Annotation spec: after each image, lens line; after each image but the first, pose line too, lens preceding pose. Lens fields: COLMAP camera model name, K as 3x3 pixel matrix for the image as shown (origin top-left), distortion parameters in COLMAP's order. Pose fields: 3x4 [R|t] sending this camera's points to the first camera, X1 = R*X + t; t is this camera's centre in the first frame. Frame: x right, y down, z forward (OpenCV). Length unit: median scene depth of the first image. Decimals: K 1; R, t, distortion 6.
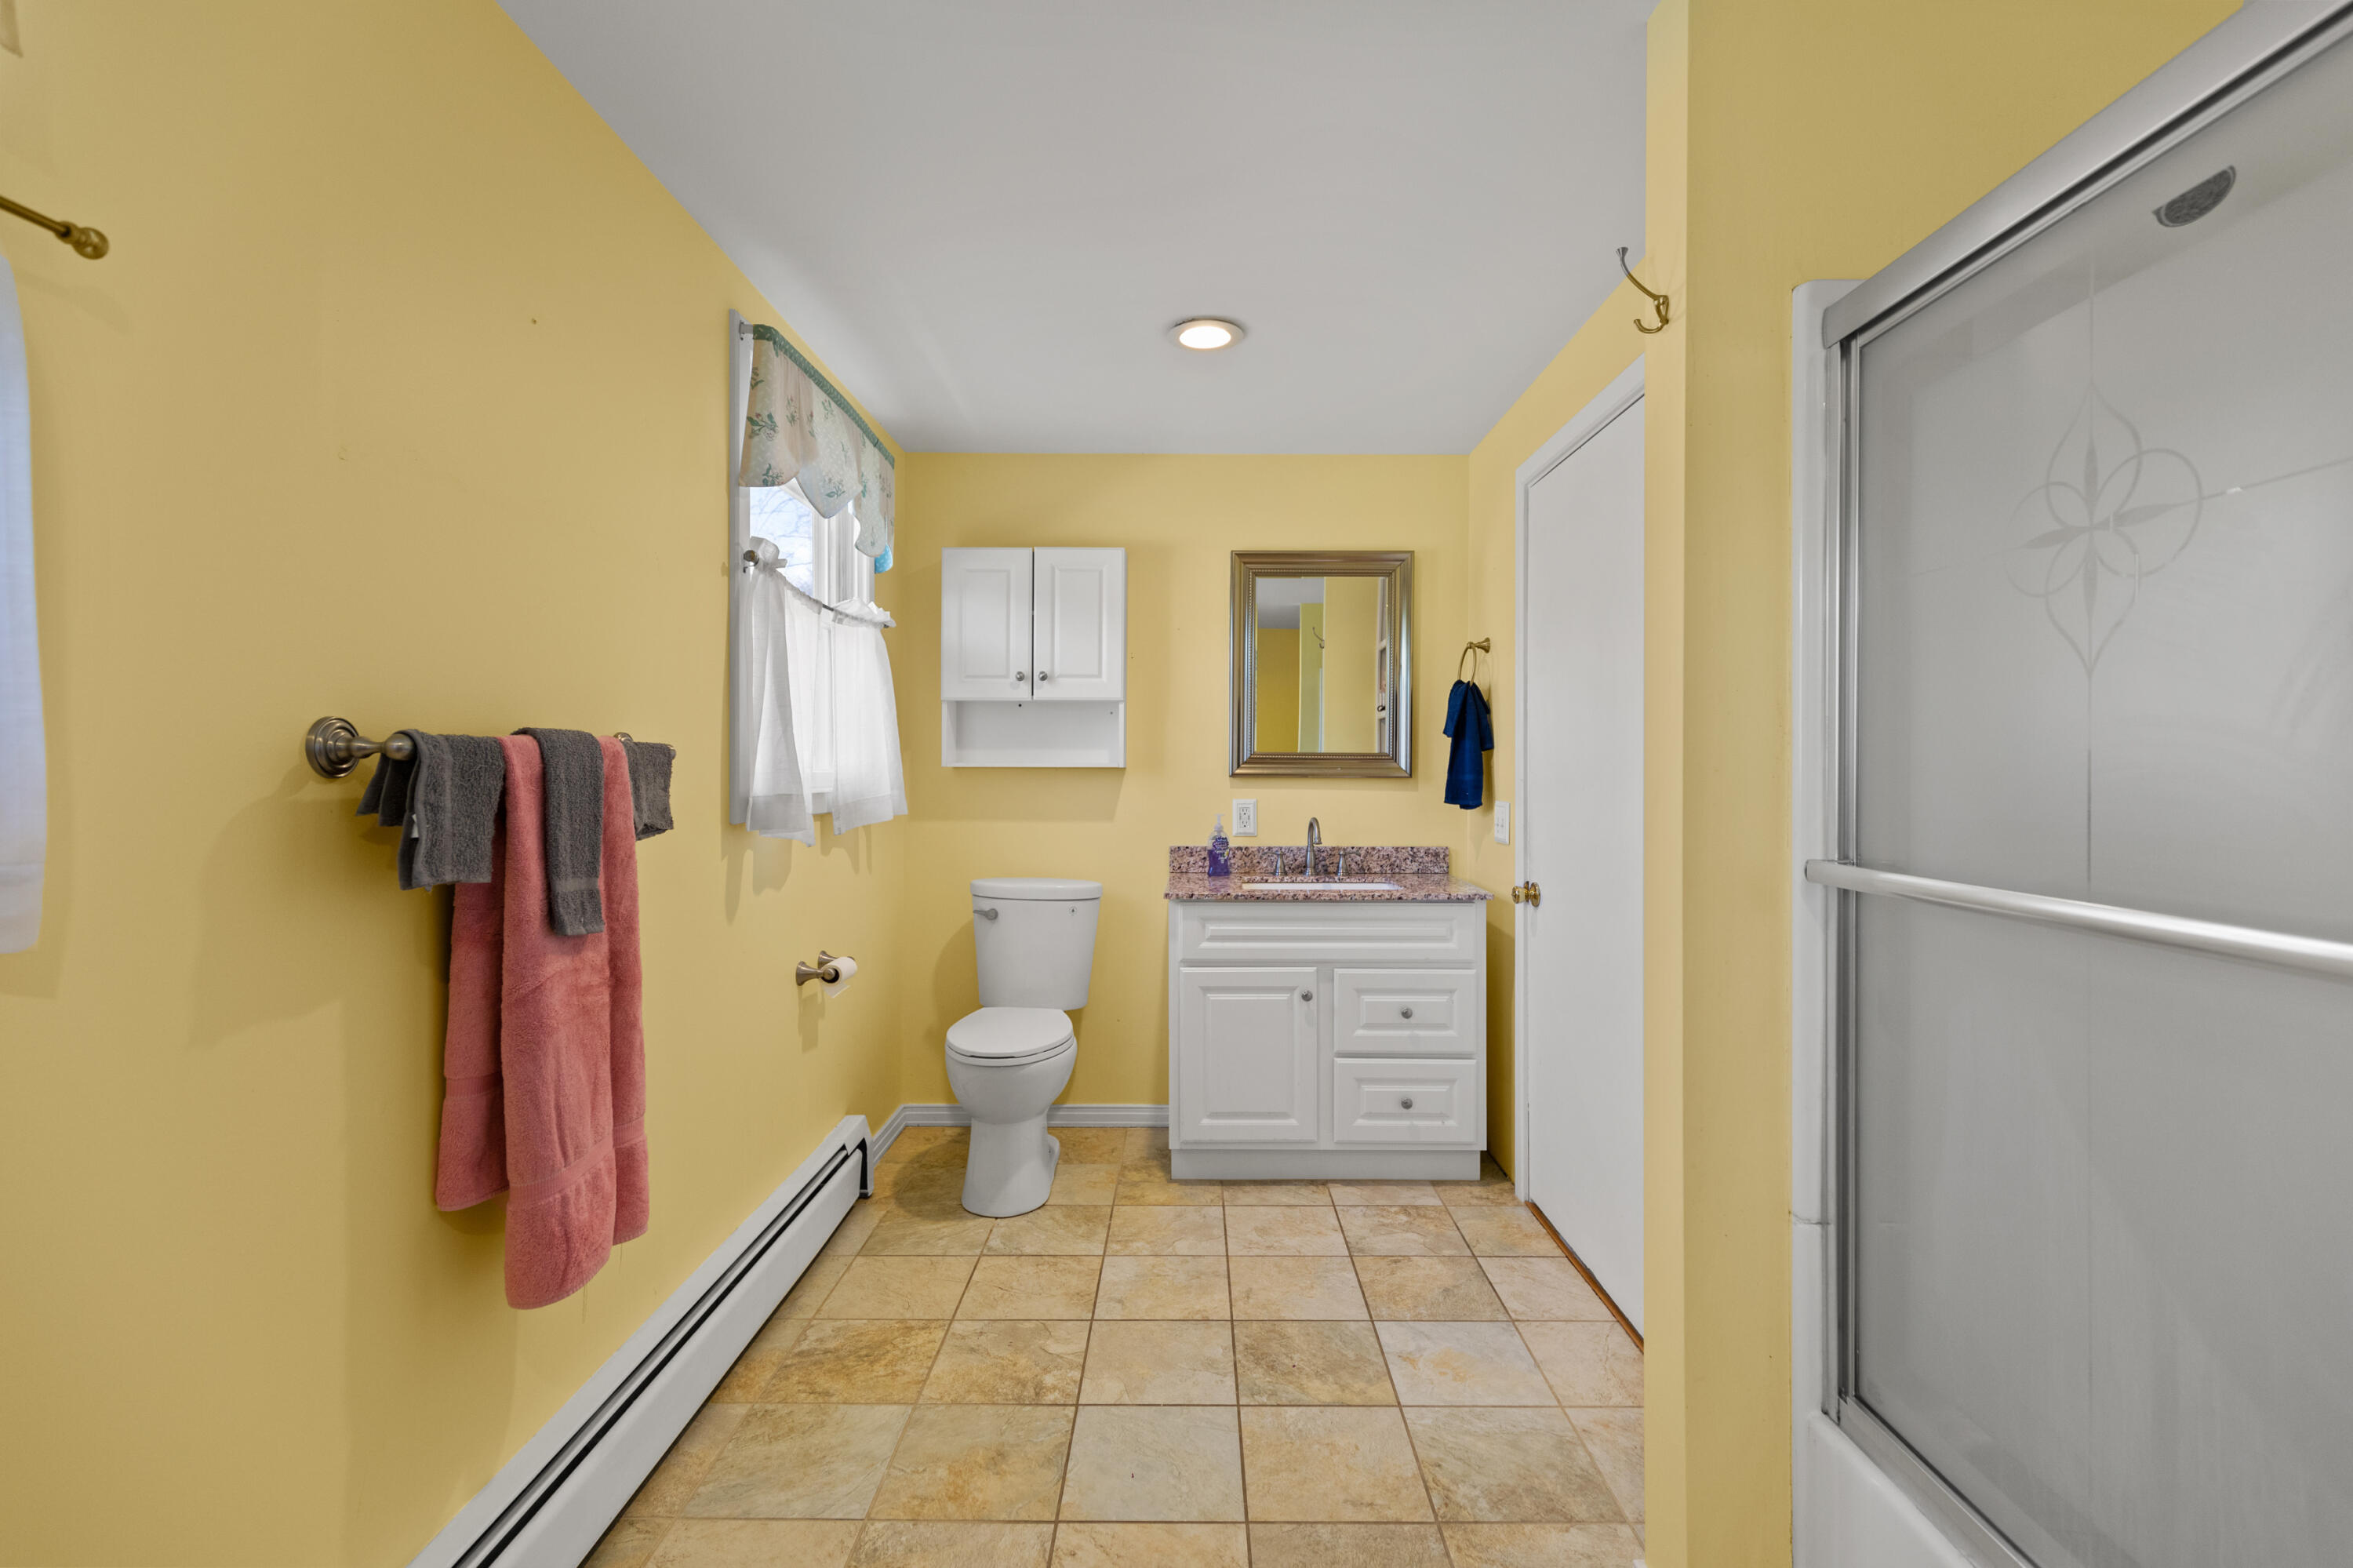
lens RADIAL K [[1066.0, 0, 1191.1], [0, 1066.0, 767.9], [0, 0, 1]] dist [0.006763, 0.000408]
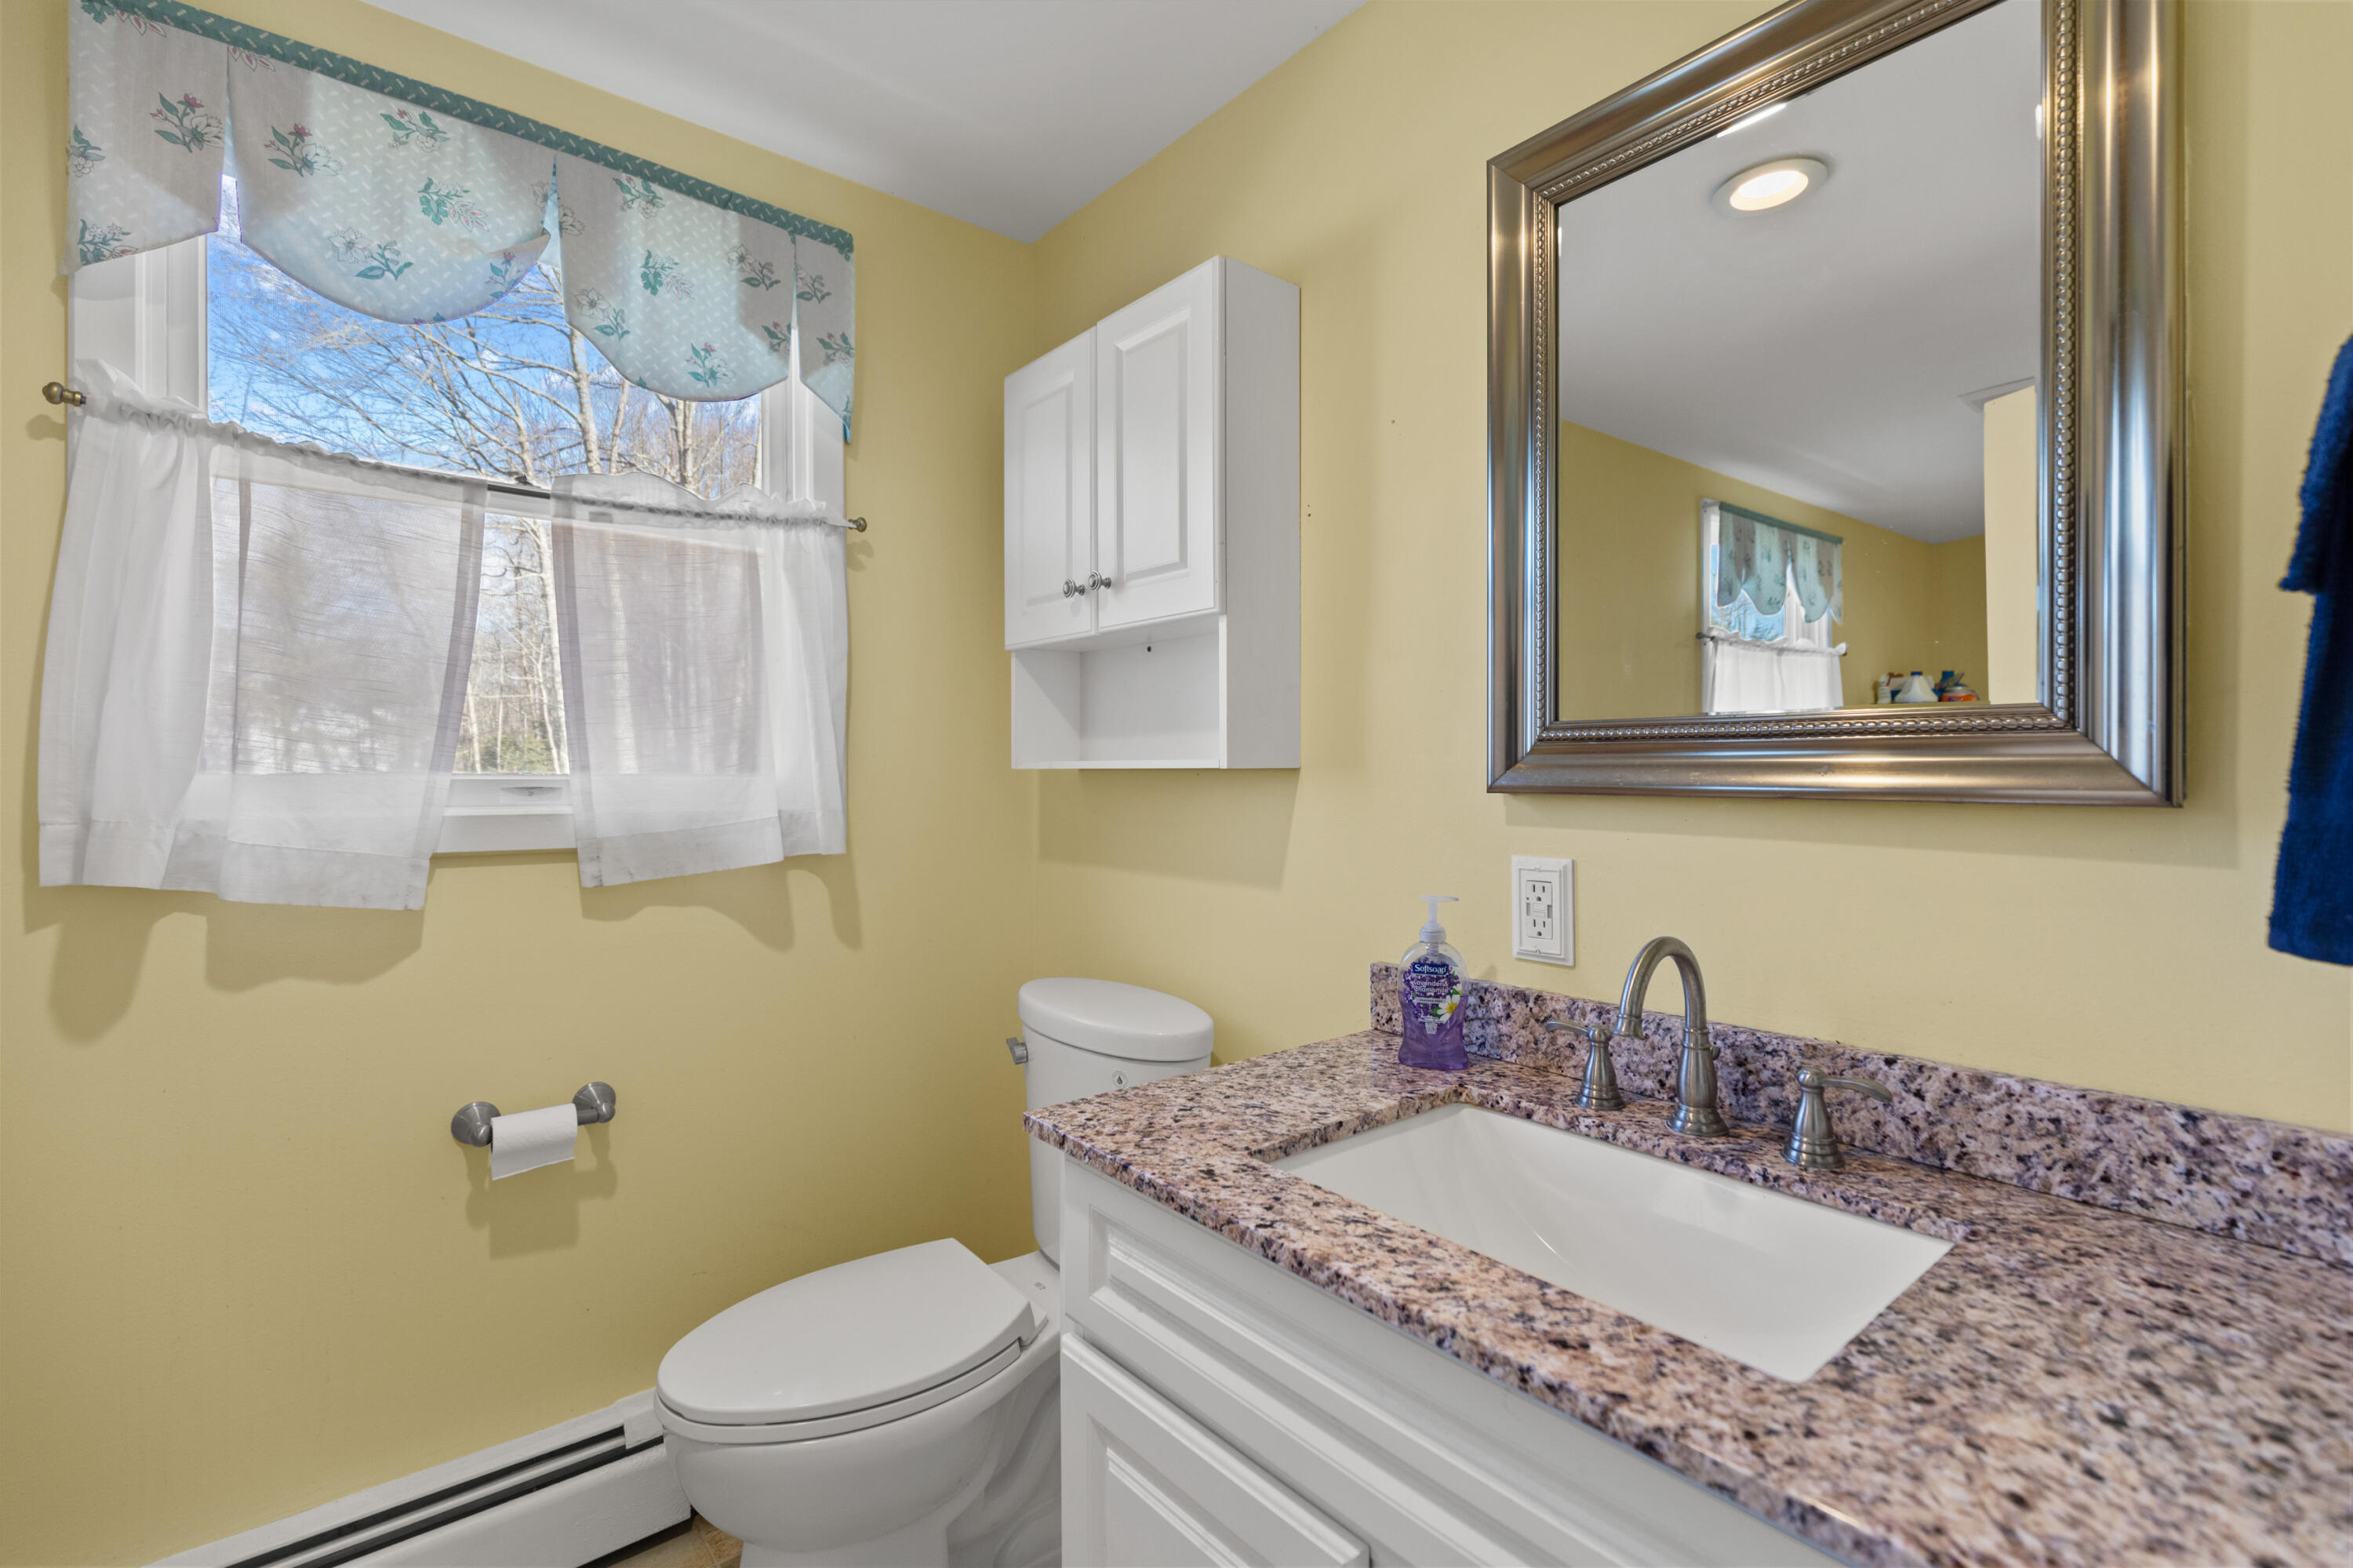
lens RADIAL K [[1066.0, 0, 1191.1], [0, 1066.0, 767.9], [0, 0, 1]] dist [0.006763, 0.000408]
pose [[0.632046, -0.007688, -0.774893, 0.251353], [0.008318, 0.999960, -0.003136, 0.000285], [0.774886, -0.004463, 0.632085, 0.695755]]
